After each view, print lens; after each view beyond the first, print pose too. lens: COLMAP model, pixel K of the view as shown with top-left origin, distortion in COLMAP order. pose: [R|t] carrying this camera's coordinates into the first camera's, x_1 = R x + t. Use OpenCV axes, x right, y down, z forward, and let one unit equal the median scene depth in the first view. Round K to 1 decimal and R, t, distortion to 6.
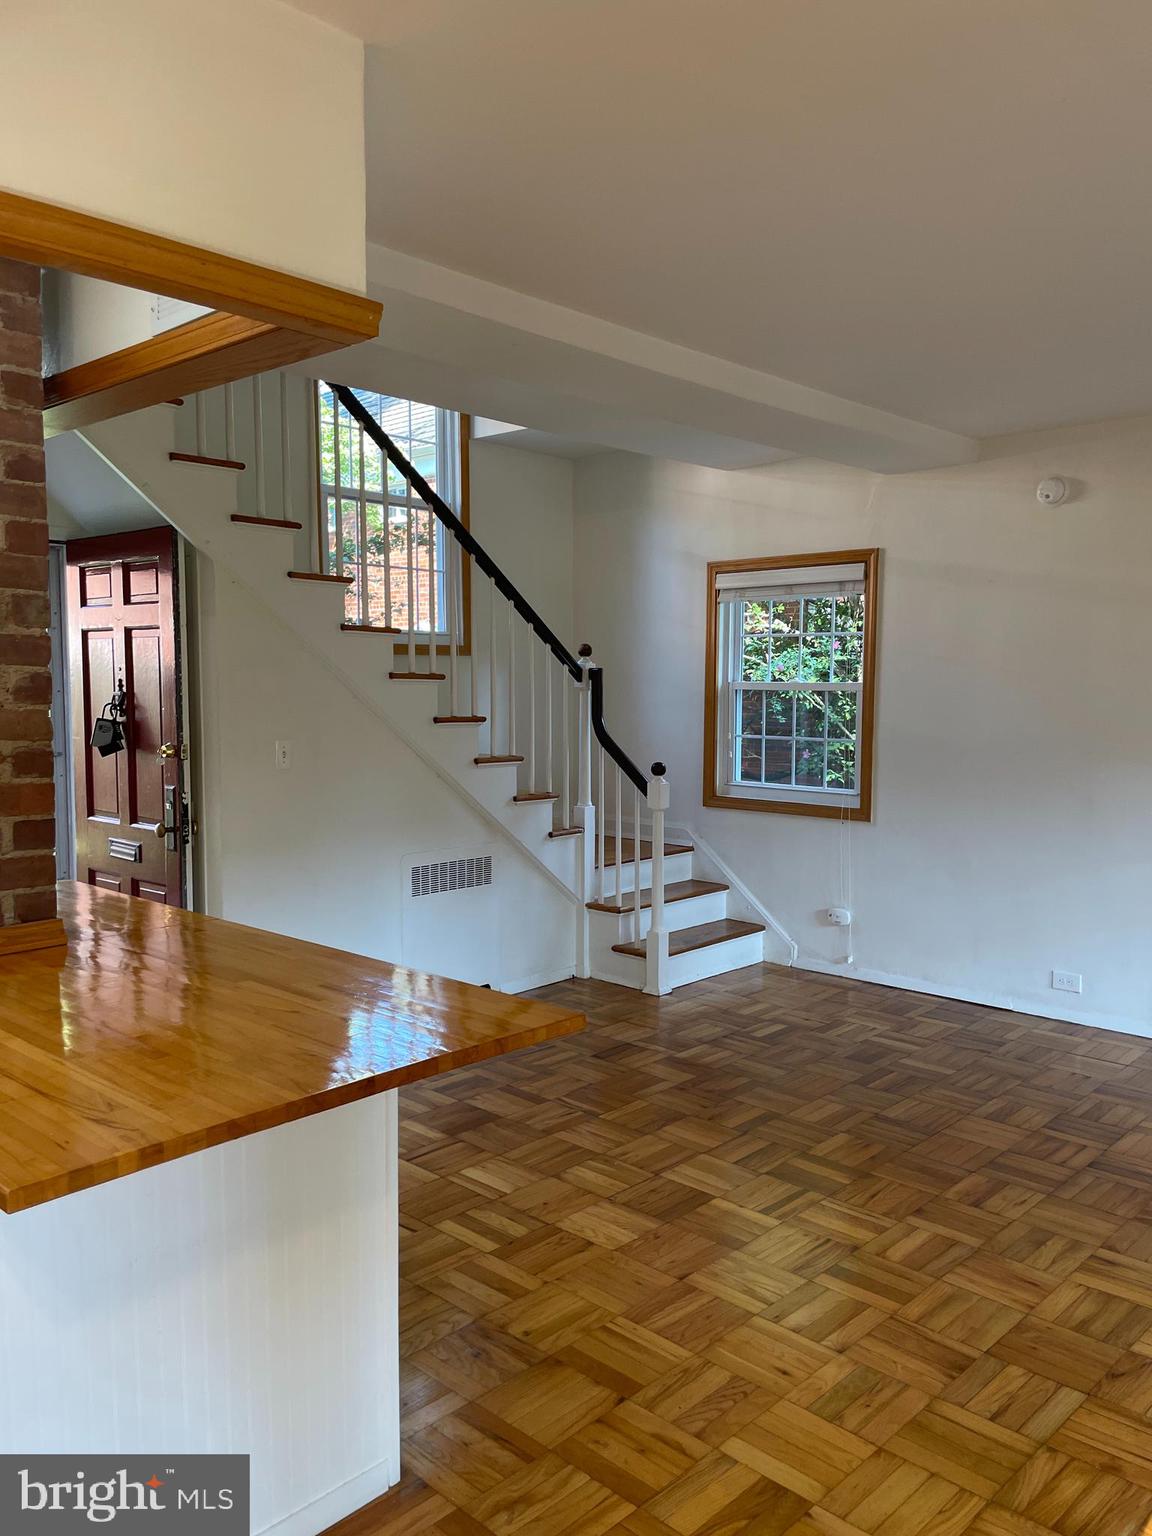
lens RADIAL K [[1180.4, 0, 638.3], [0, 1180.4, 774.1], [0, 0, 1]] dist [0.052306, -0.050688]
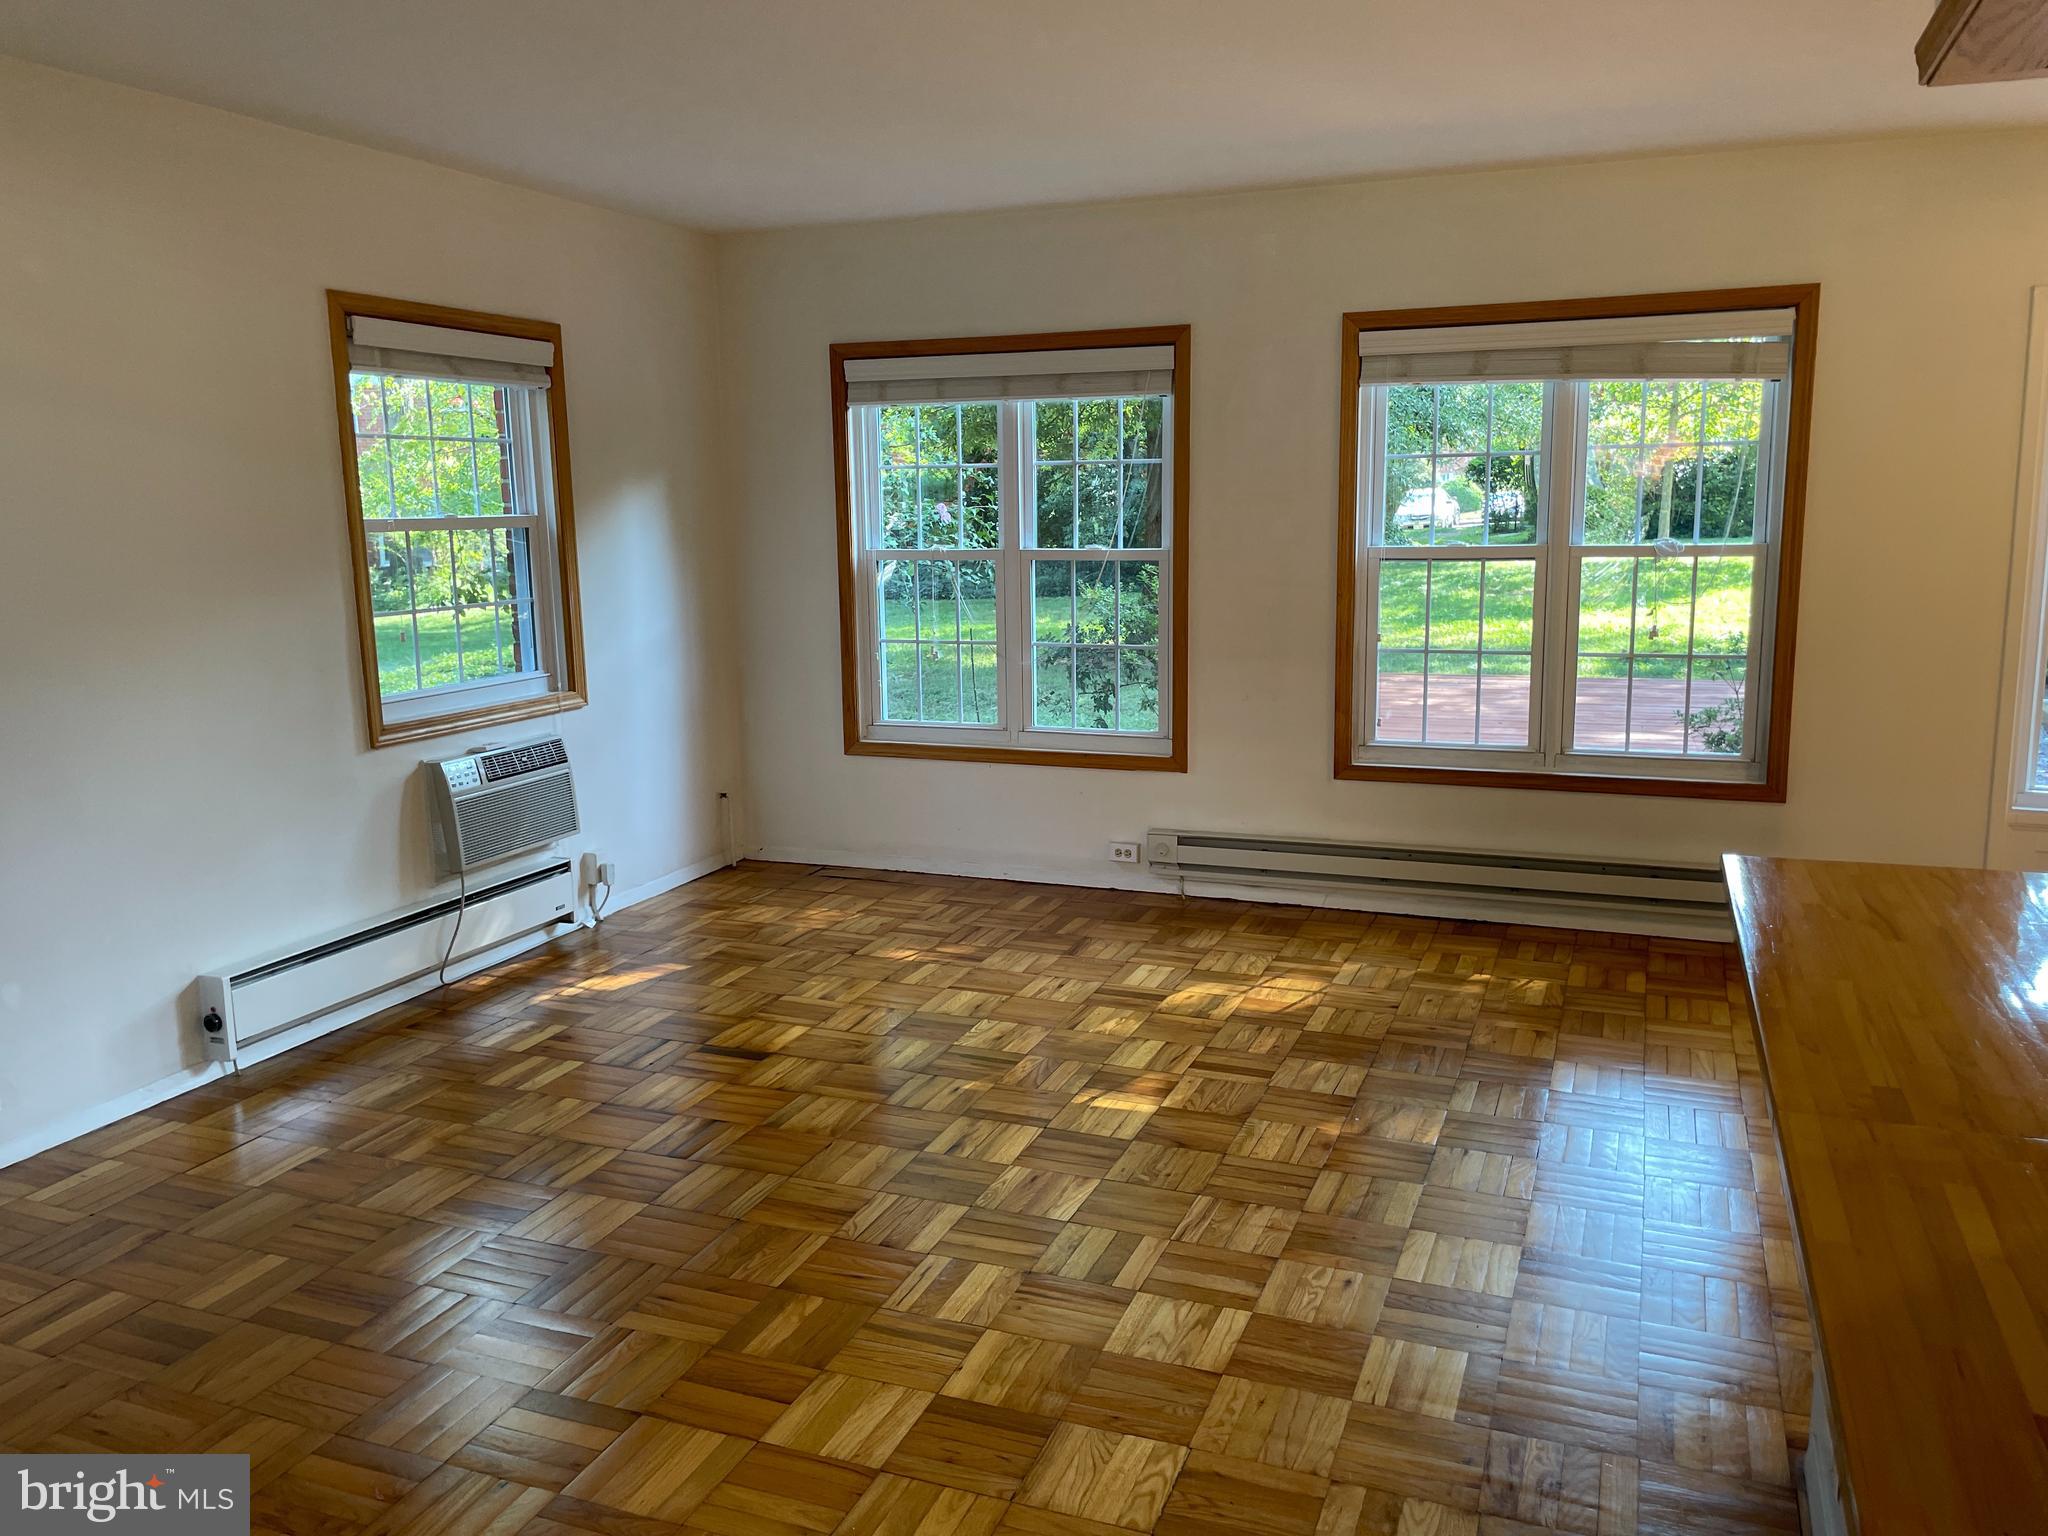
lens RADIAL K [[1573.9, 0, 1019.4], [0, 1573.9, 769.7], [0, 0, 1]] dist [0.052306, -0.050688]
pose [[-0.325449, -0.166644, 0.930759, -0.666763], [0.093942, 0.973779, 0.207194, -0.111868], [-0.940881, 0.154868, -0.301260, 1.221350]]
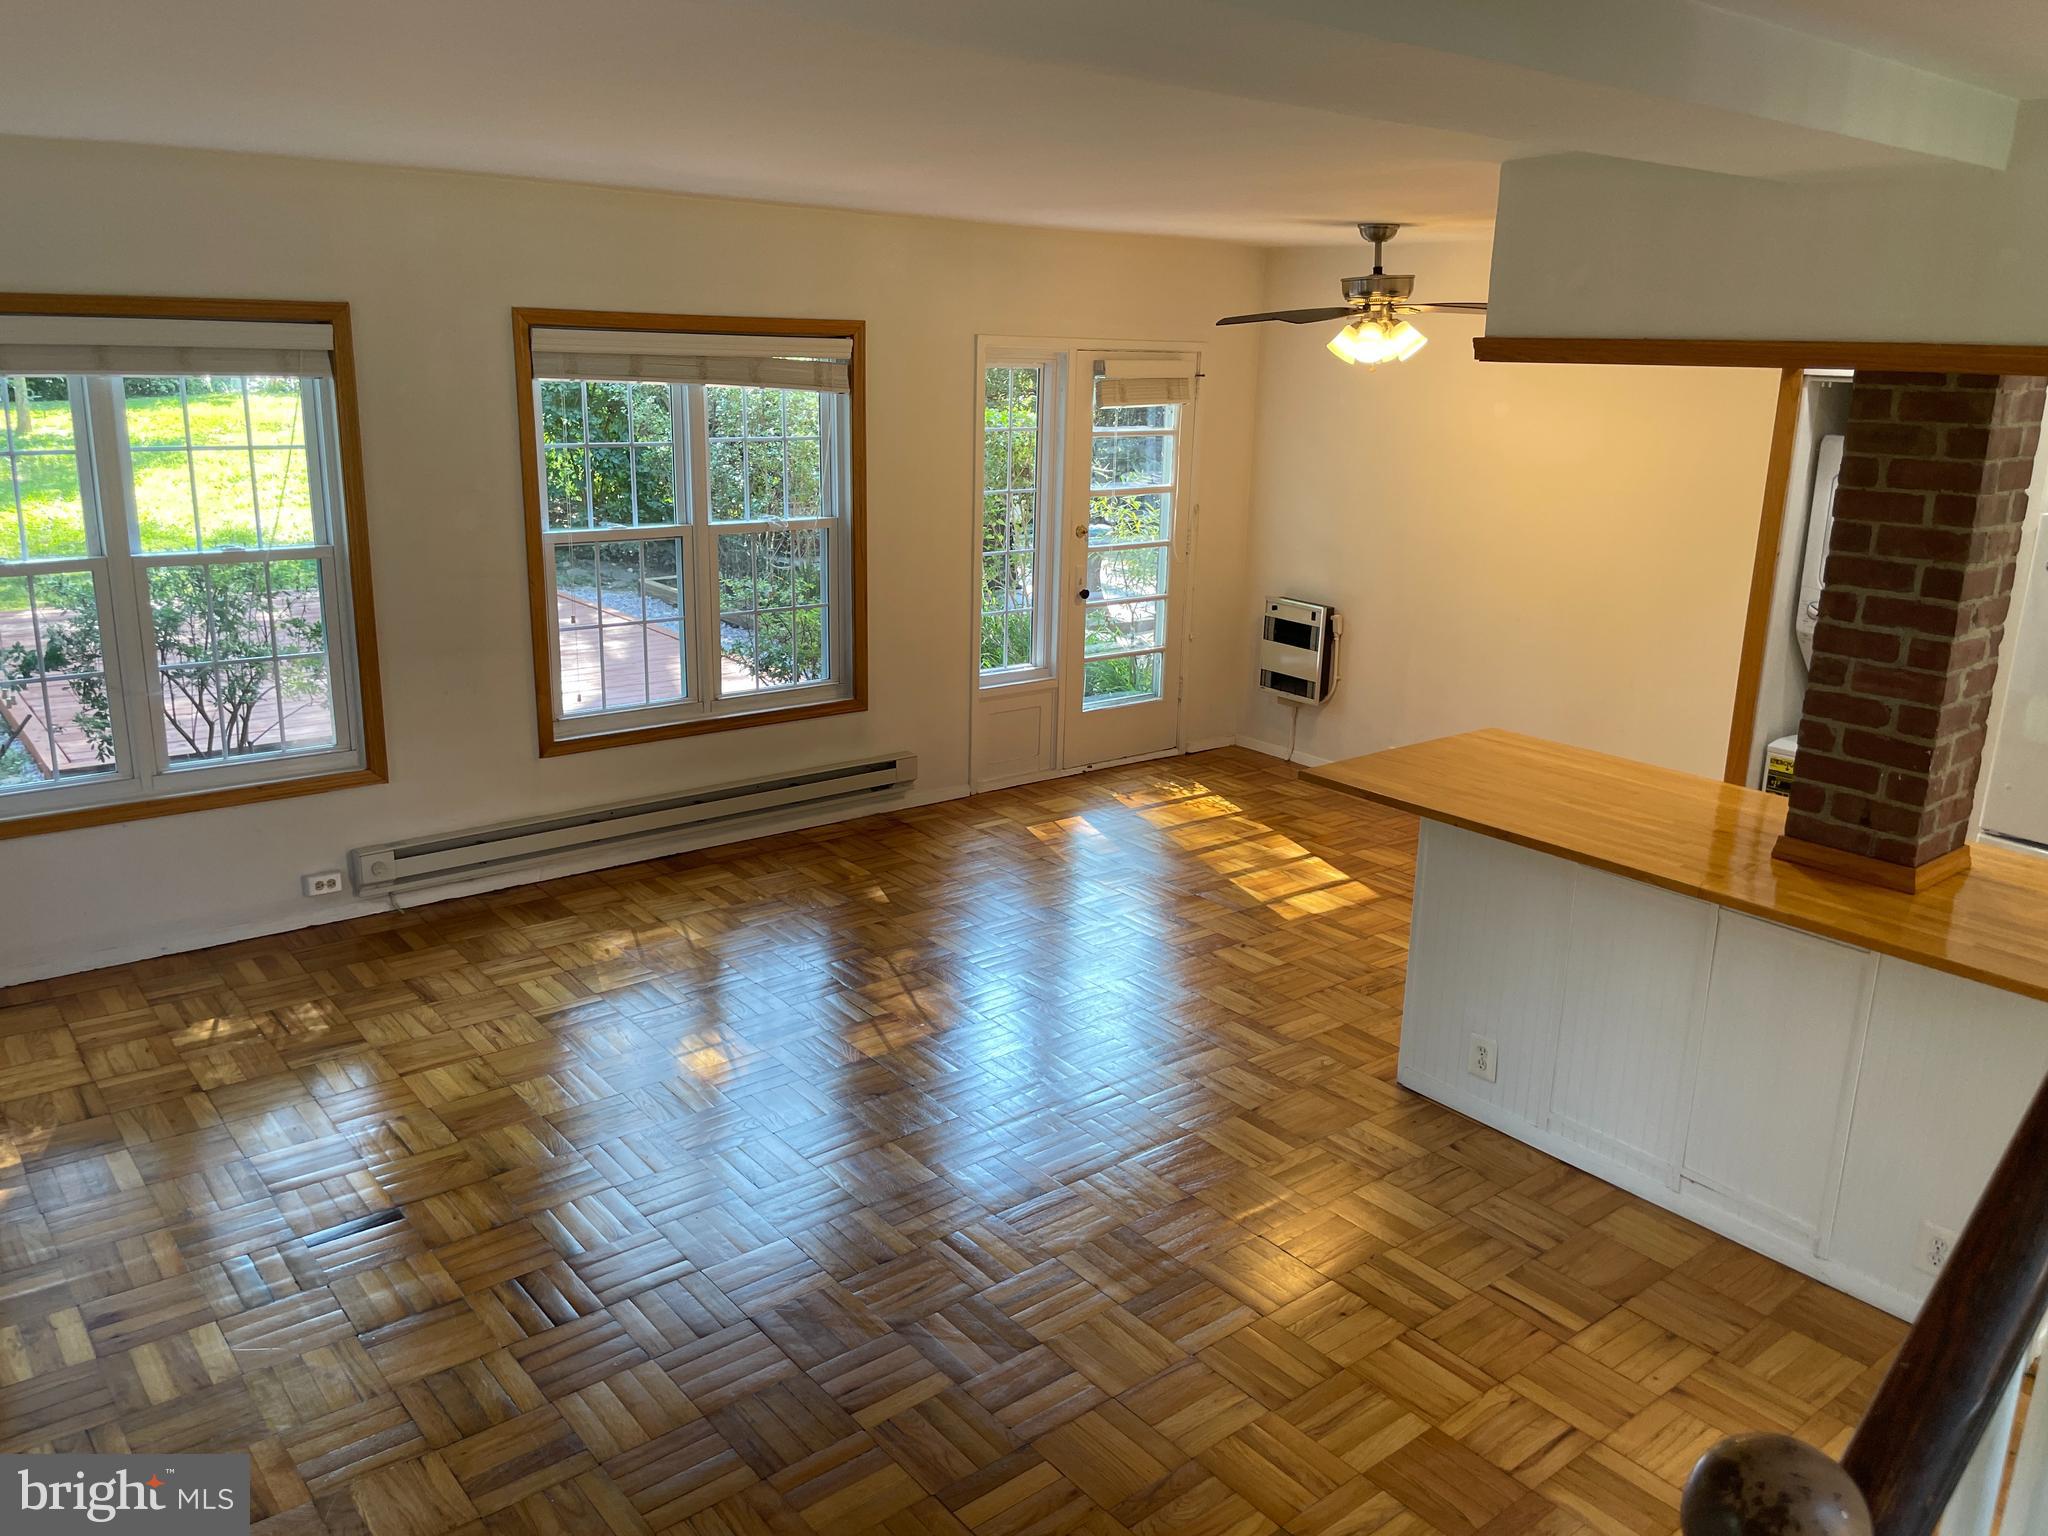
lens RADIAL K [[1573.9, 0, 1035.8], [0, 1573.9, 760.7], [0, 0, 1]] dist [0.052306, -0.050688]
pose [[-0.986833, -0.078487, 0.141423, 0.055058], [-0.025035, 0.937955, 0.345853, -0.358583], [-0.159793, 0.337759, -0.927569, 1.998452]]
